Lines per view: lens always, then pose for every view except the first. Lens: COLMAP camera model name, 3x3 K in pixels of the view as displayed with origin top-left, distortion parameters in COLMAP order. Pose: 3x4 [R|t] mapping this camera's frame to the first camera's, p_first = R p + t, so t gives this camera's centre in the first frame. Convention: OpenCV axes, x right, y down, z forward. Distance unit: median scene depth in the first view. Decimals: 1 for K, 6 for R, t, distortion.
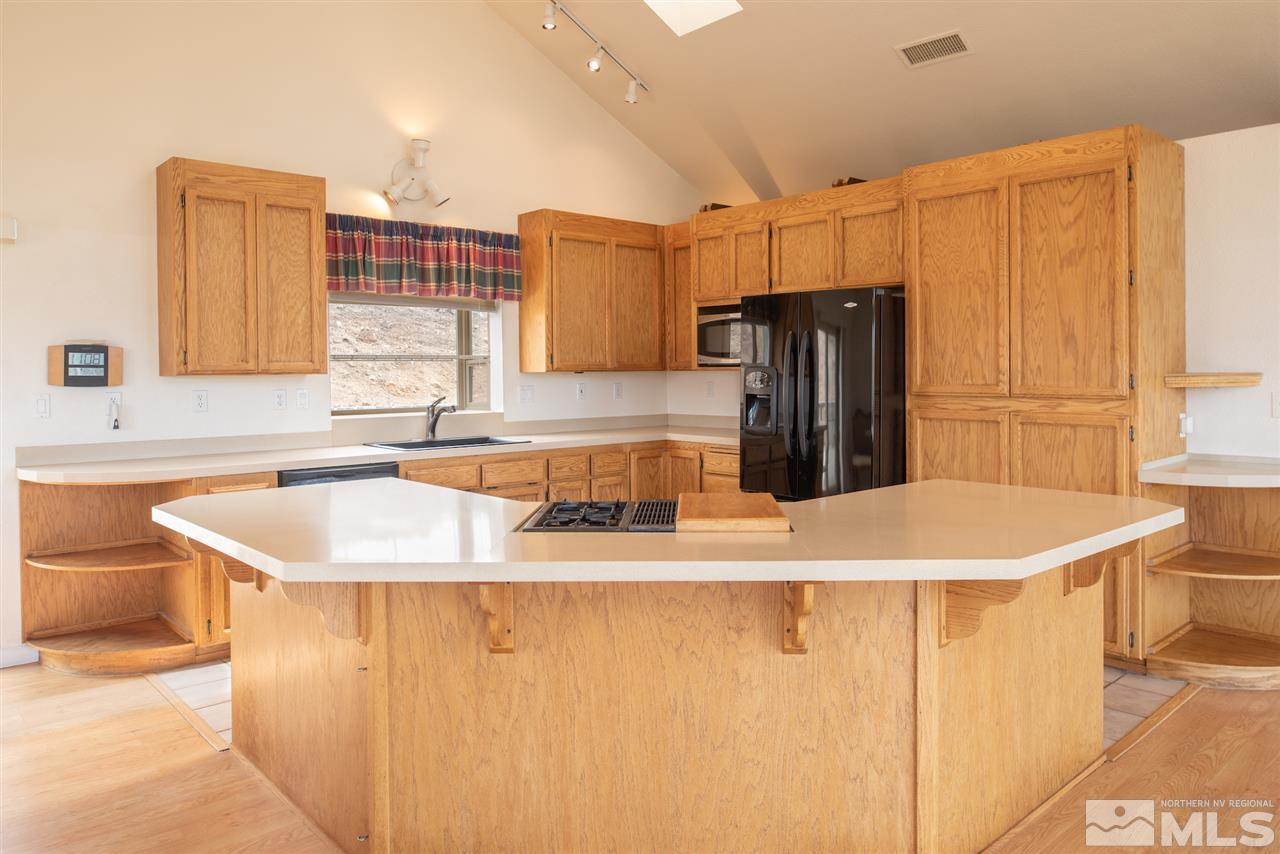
lens RADIAL K [[875.3, 0, 646.2], [0, 875.3, 375.6], [0, 0, 1]] dist [-0.009240, -0.004388]
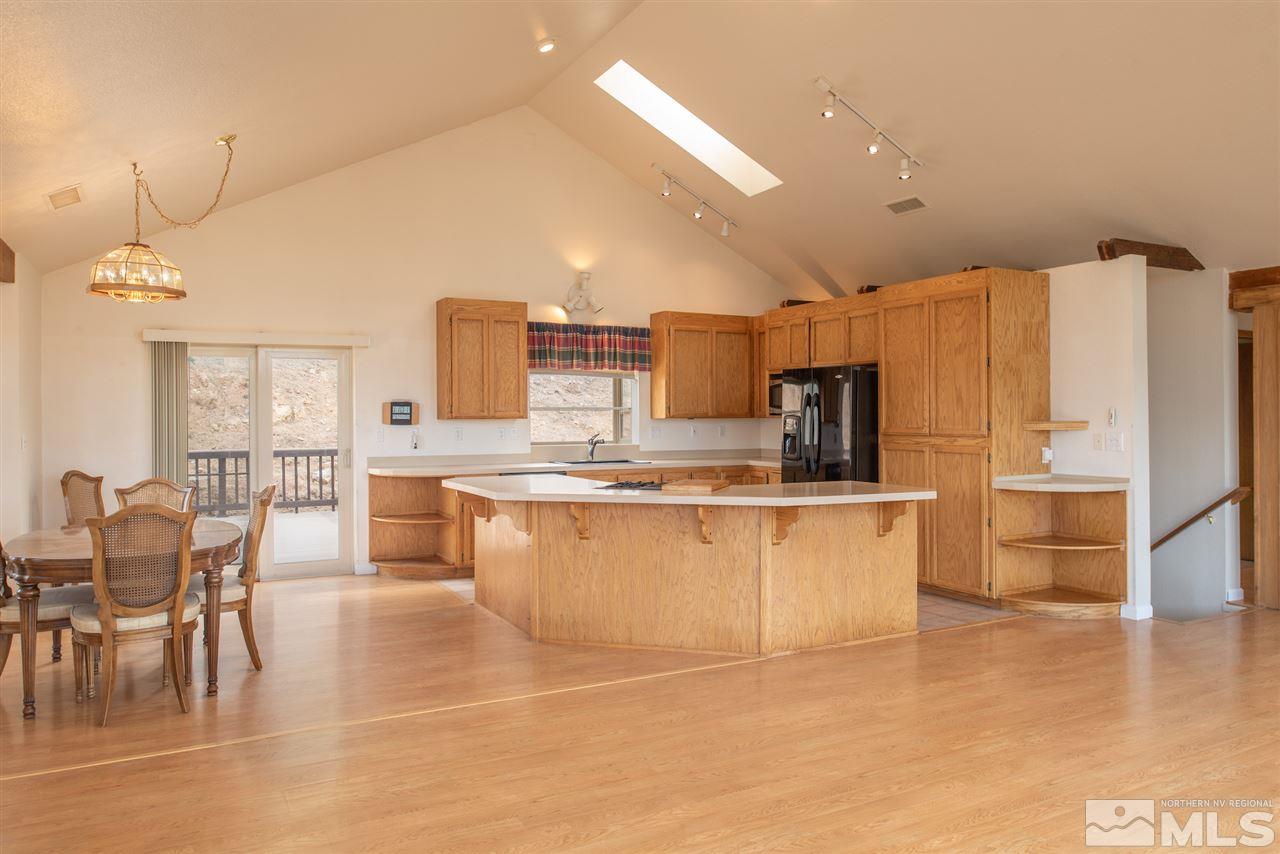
lens RADIAL K [[883.9, 0, 642.3], [0, 883.9, 410.3], [0, 0, 1]] dist [-0.008534, -0.002031]
pose [[0.969021, 0.003119, -0.246957, 0.268046], [-0.006302, 0.999907, -0.012100, 0.001189], [0.246897, 0.013281, 0.968951, -0.590956]]
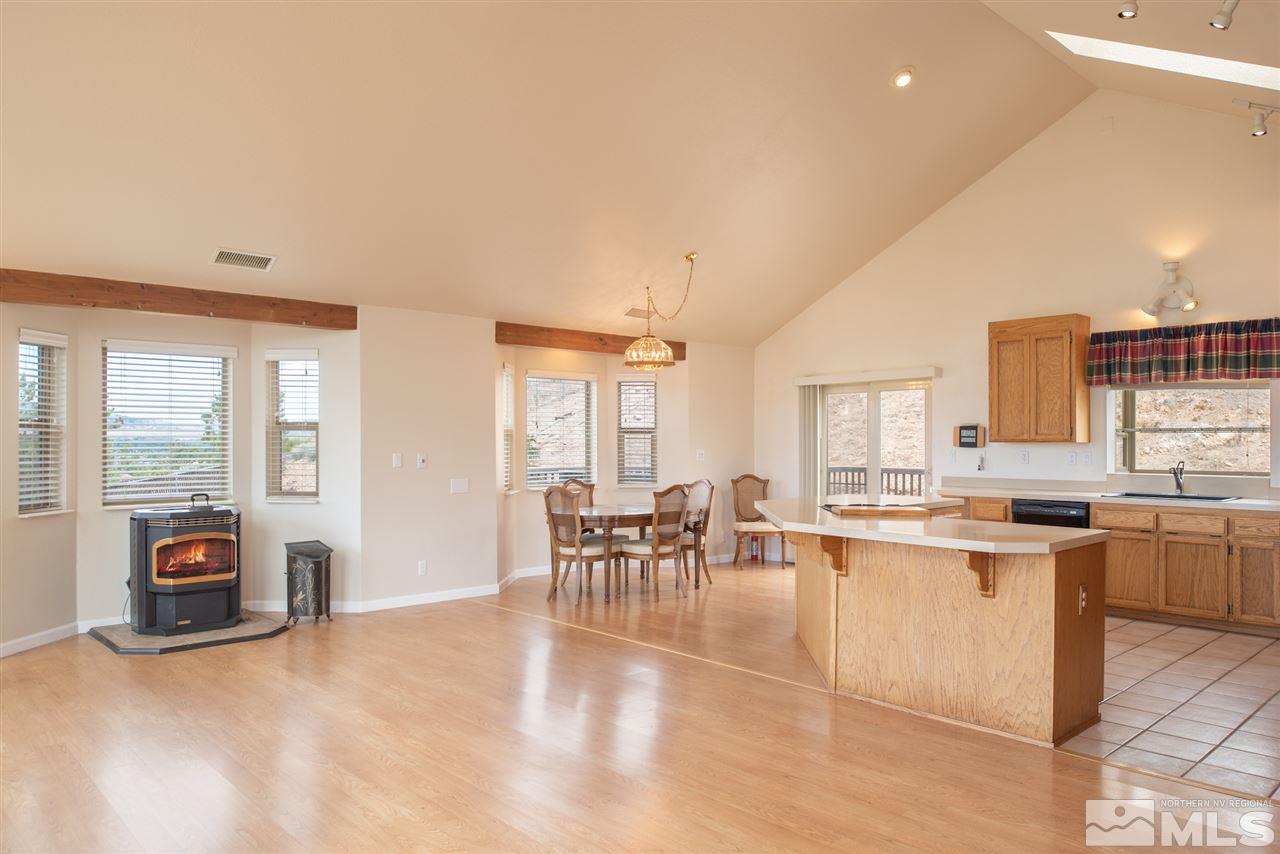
lens RADIAL K [[863.0, 0, 643.3], [0, 863.0, 440.2], [0, 0, 1]] dist [-0.002662, -0.000226]
pose [[0.009559, 0.006353, -0.999934, 1.119852], [-0.008947, 0.999940, 0.006268, -0.008058], [0.999914, 0.008886, 0.009615, 0.233885]]
